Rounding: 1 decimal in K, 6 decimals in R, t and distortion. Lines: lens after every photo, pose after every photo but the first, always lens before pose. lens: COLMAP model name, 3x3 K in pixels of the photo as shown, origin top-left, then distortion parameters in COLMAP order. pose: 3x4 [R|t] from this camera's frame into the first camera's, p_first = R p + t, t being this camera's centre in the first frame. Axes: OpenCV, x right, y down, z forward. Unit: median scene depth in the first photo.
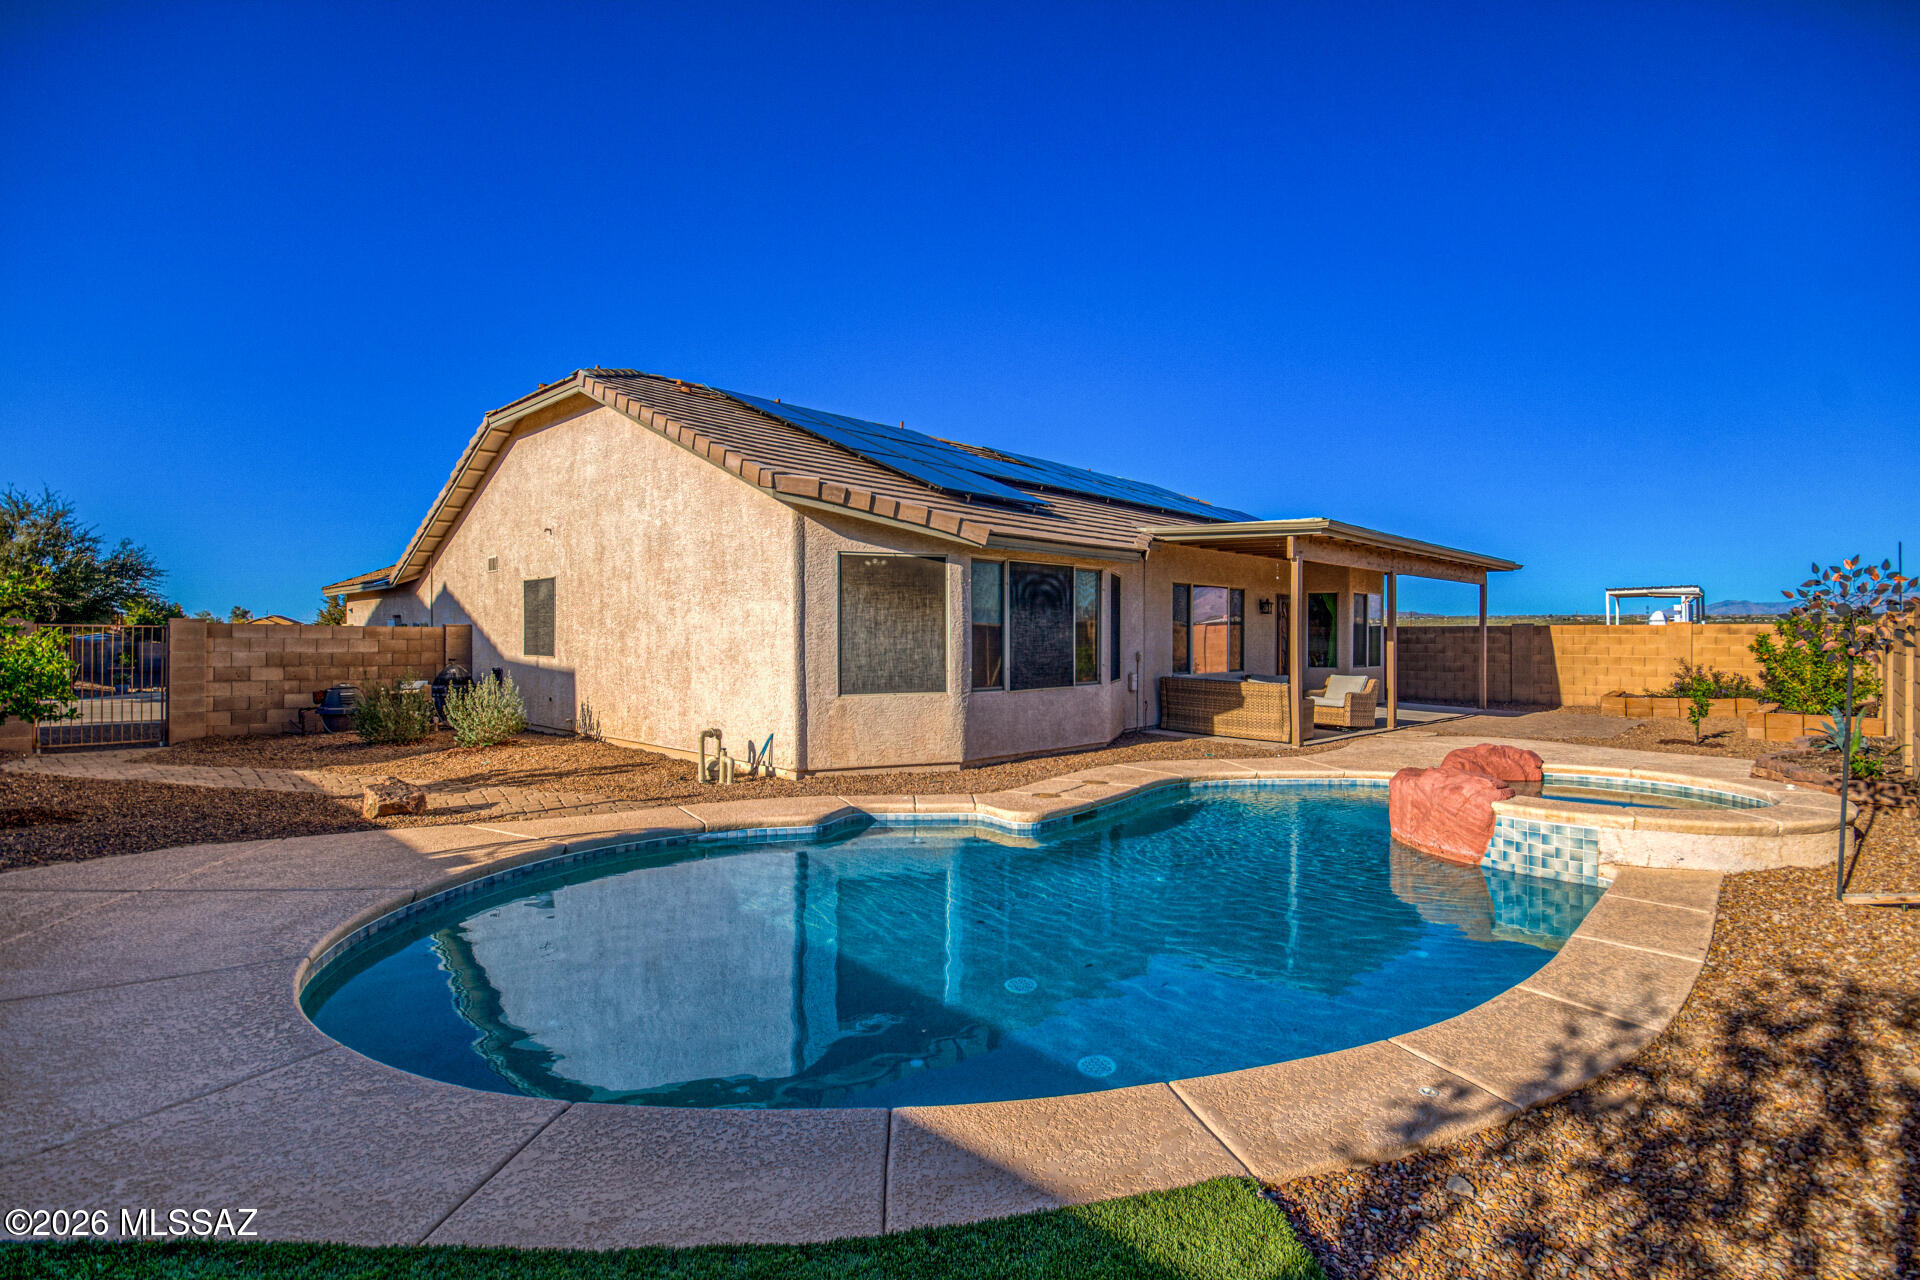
lens RADIAL K [[923.9, 0, 954.1], [0, 923.9, 639.3], [0, 0, 1]] dist [-0.004130, -0.000722]
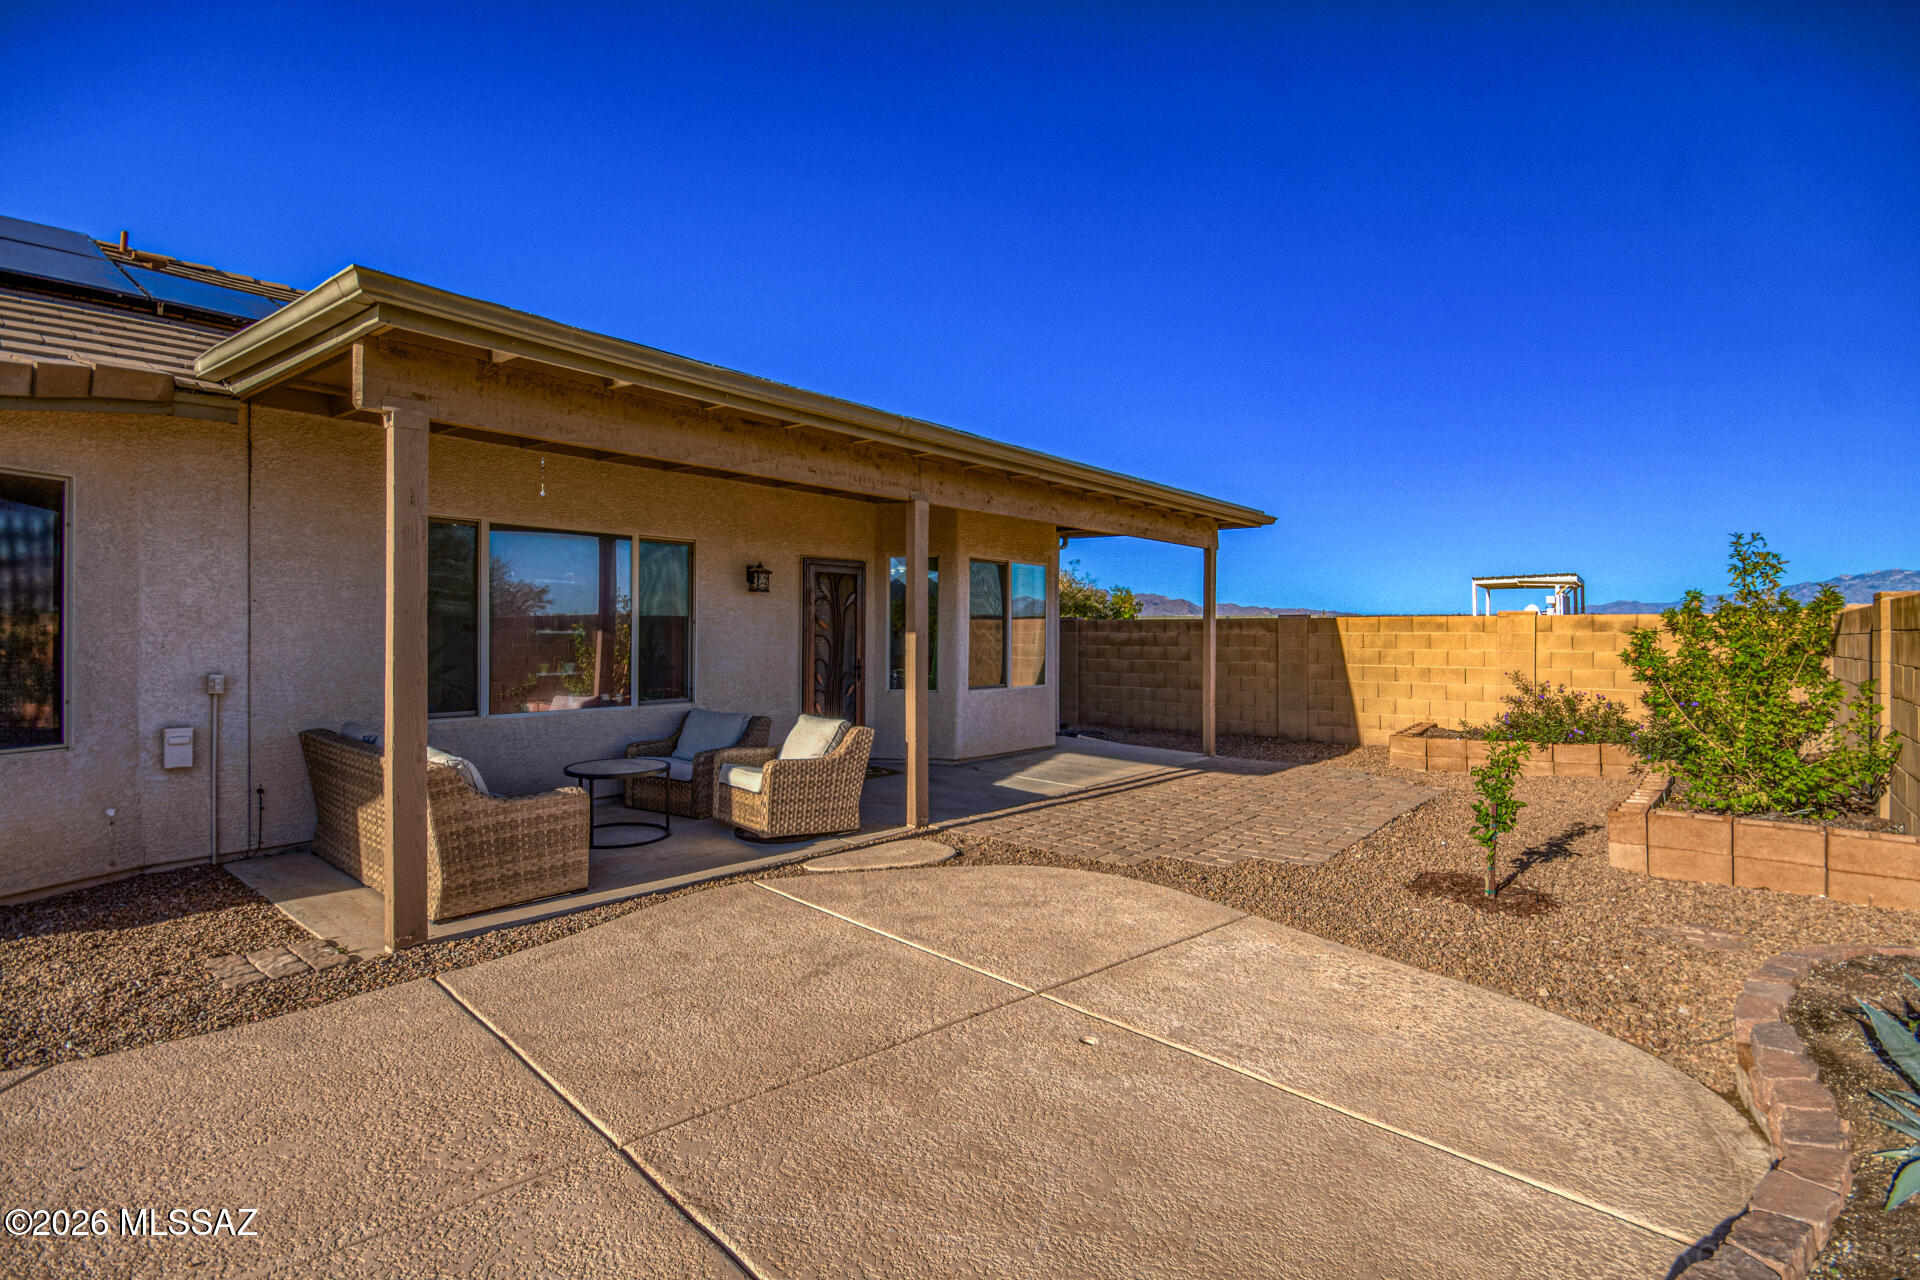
lens RADIAL K [[923.9, 0, 965.6], [0, 923.9, 640.5], [0, 0, 1]] dist [-0.004130, -0.000722]
pose [[0.996709, -0.000748, 0.081063, 0.366900], [0.000443, 0.999993, 0.003790, -0.001758], [-0.081065, -0.003742, 0.996702, 0.413635]]
